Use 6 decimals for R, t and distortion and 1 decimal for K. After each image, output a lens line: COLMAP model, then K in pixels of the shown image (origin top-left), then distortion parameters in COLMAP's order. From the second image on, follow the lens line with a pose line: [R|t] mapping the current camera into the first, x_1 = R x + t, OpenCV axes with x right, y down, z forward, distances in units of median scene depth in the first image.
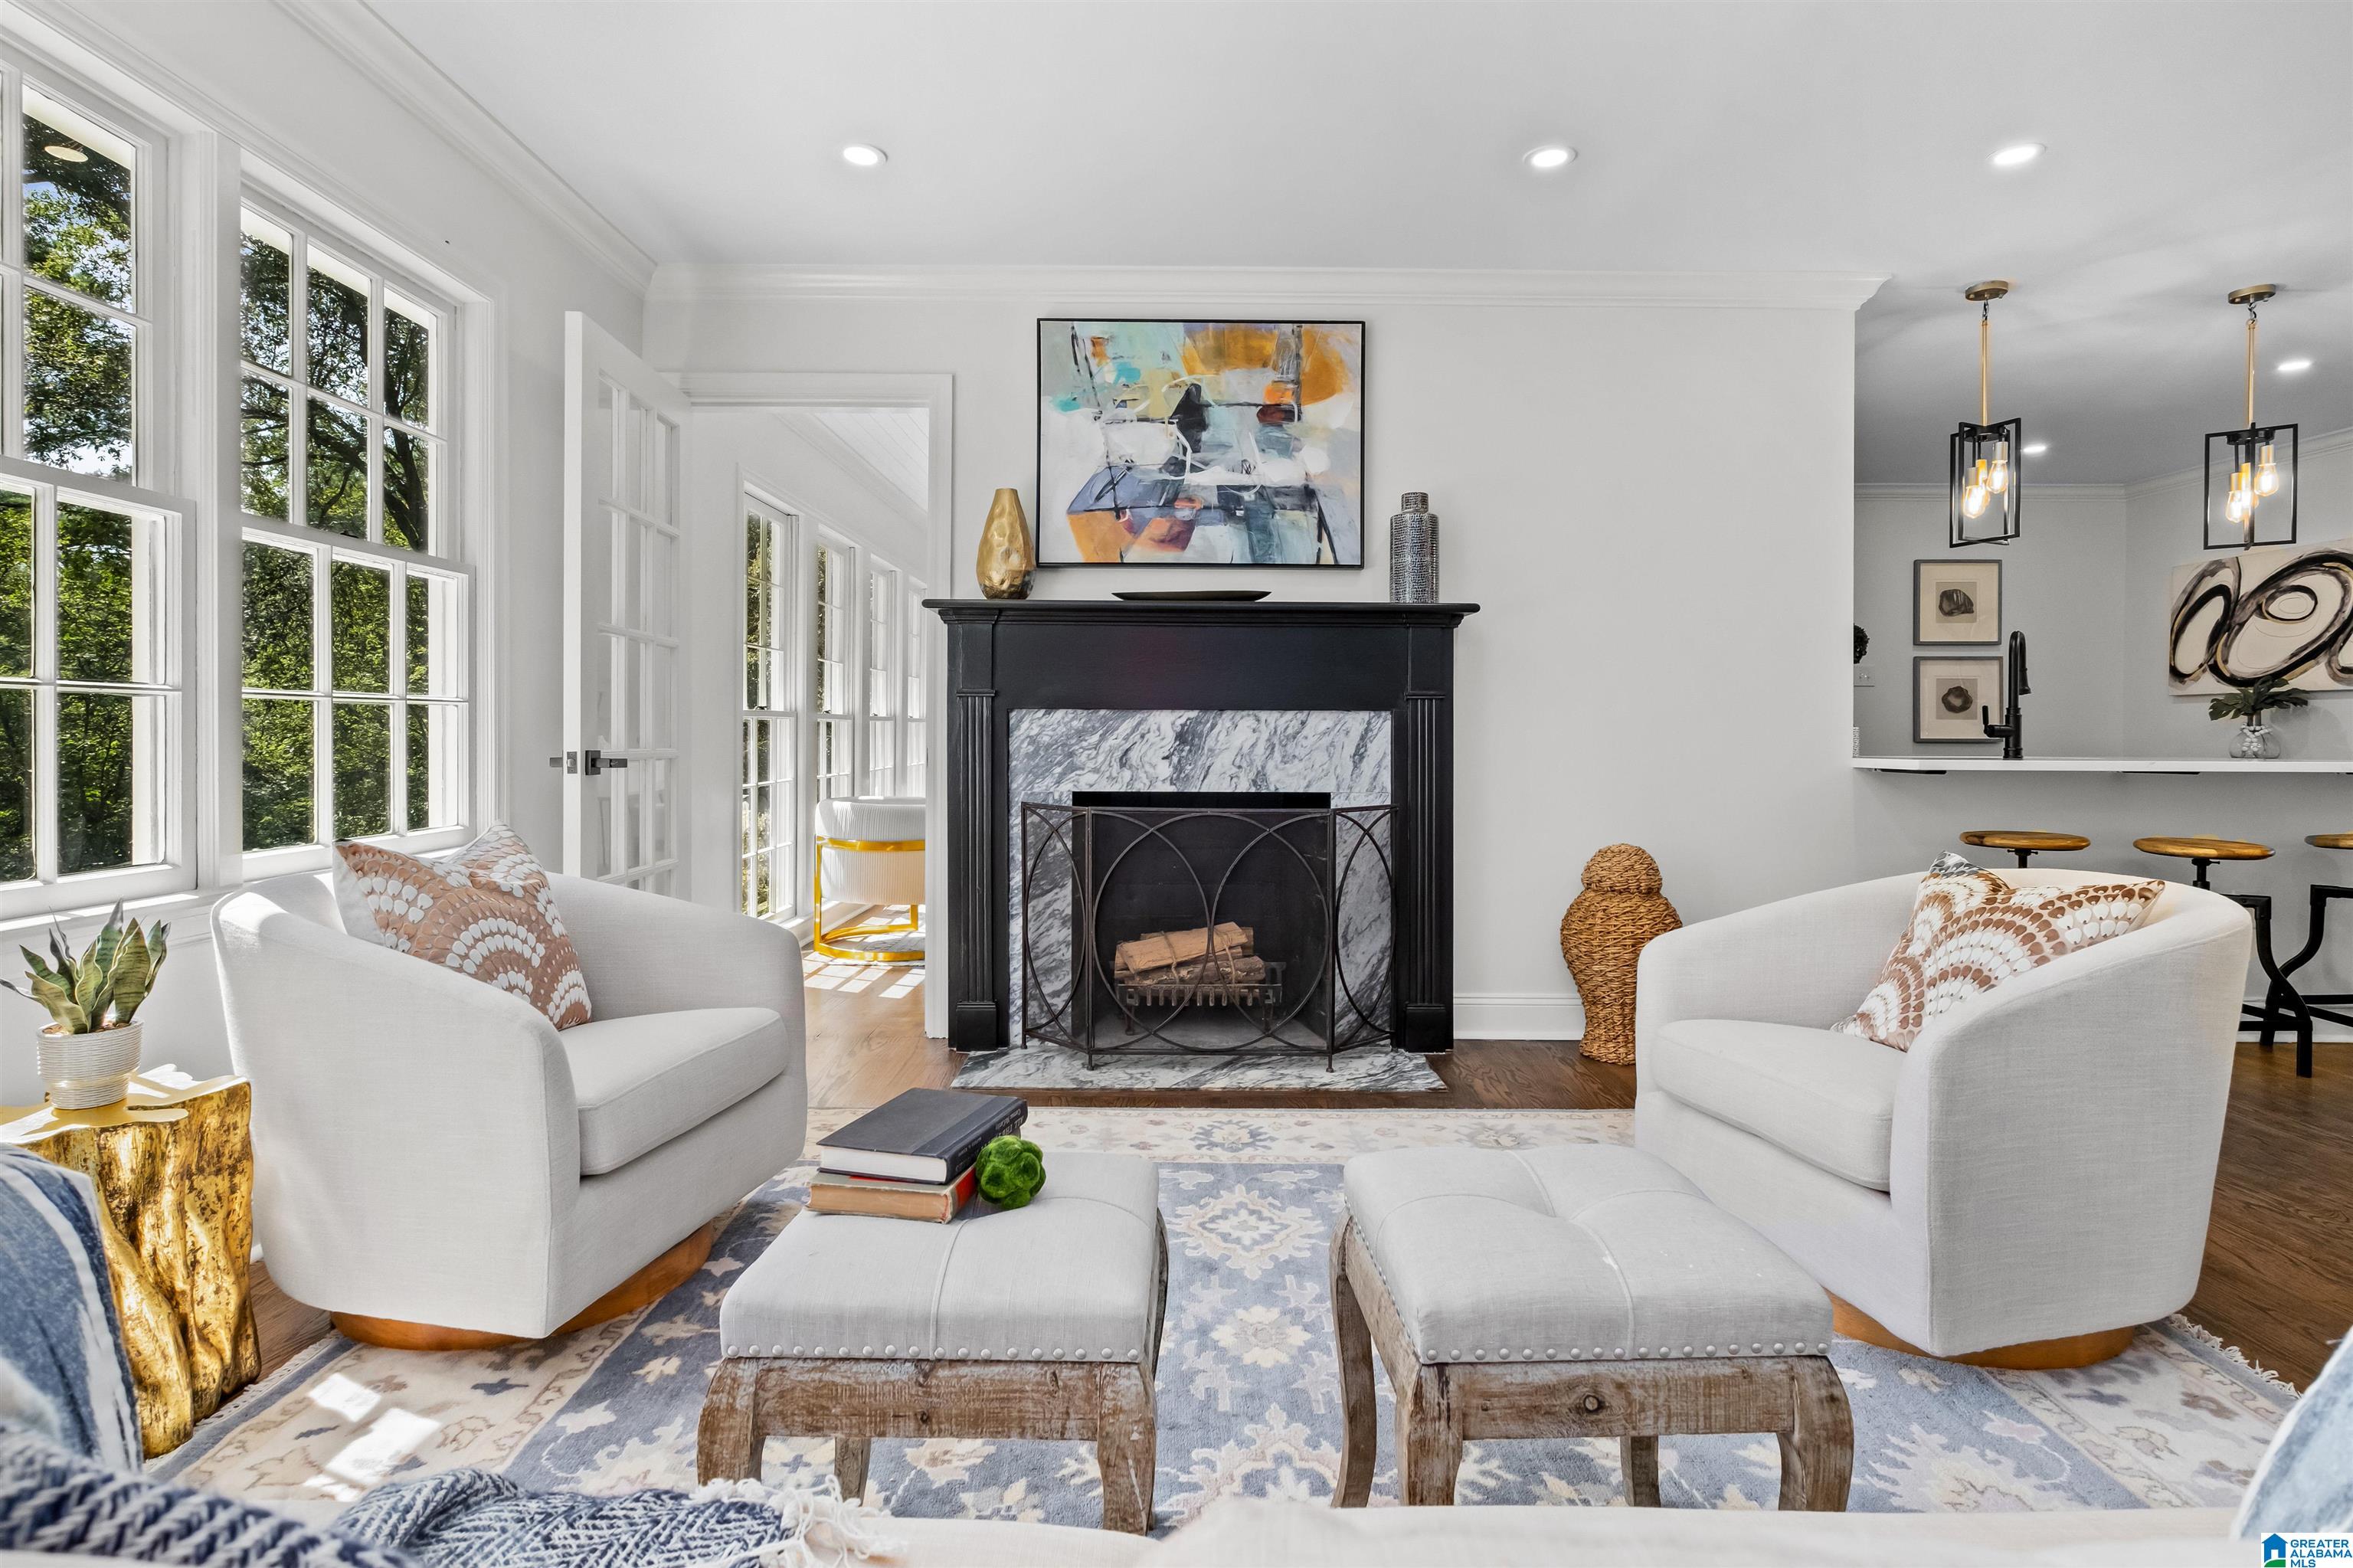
lens RADIAL K [[1234.9, 0, 1182.0], [0, 1234.9, 765.4], [0, 0, 1]] dist [-0.001503, -0.001690]
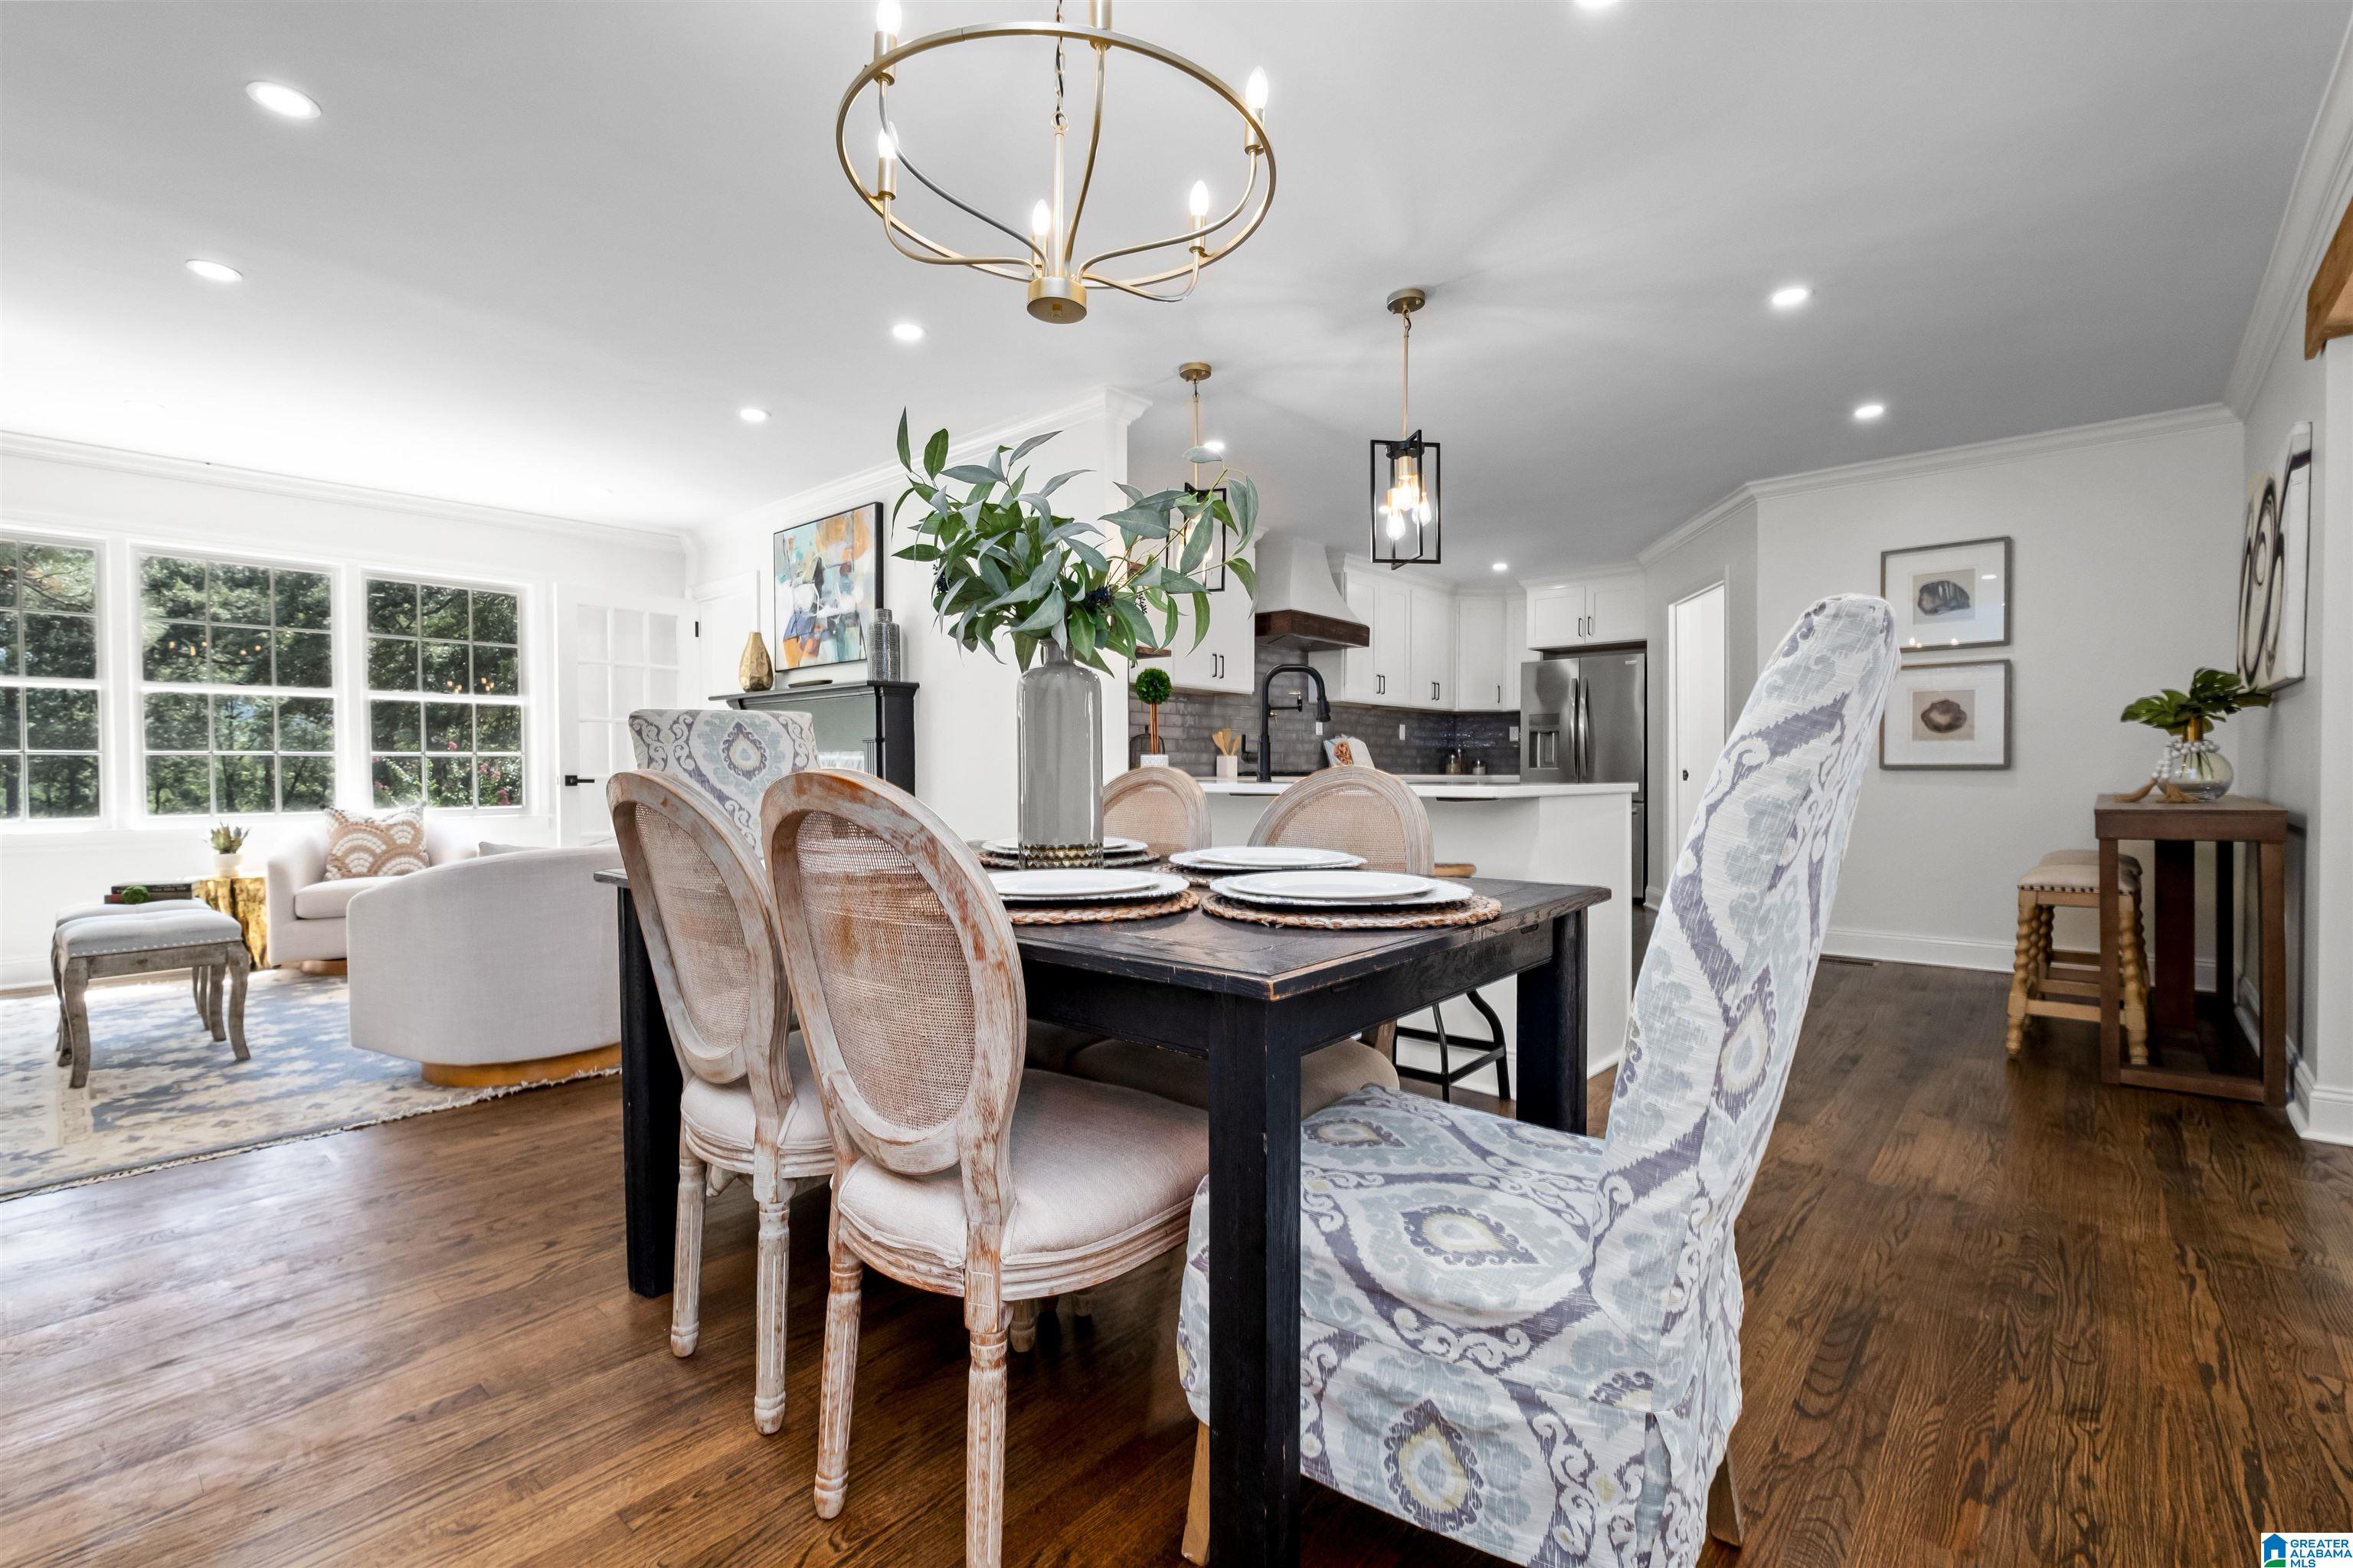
lens RADIAL K [[1030.3, 0, 1165.2], [0, 1030.3, 771.9], [0, 0, 1]] dist [-0.000856, 0.000047]
pose [[0.742732, -0.001859, -0.669587, 1.286517], [-0.009545, 0.999865, -0.013363, -0.004827], [0.669521, 0.016316, 0.742614, 0.282437]]
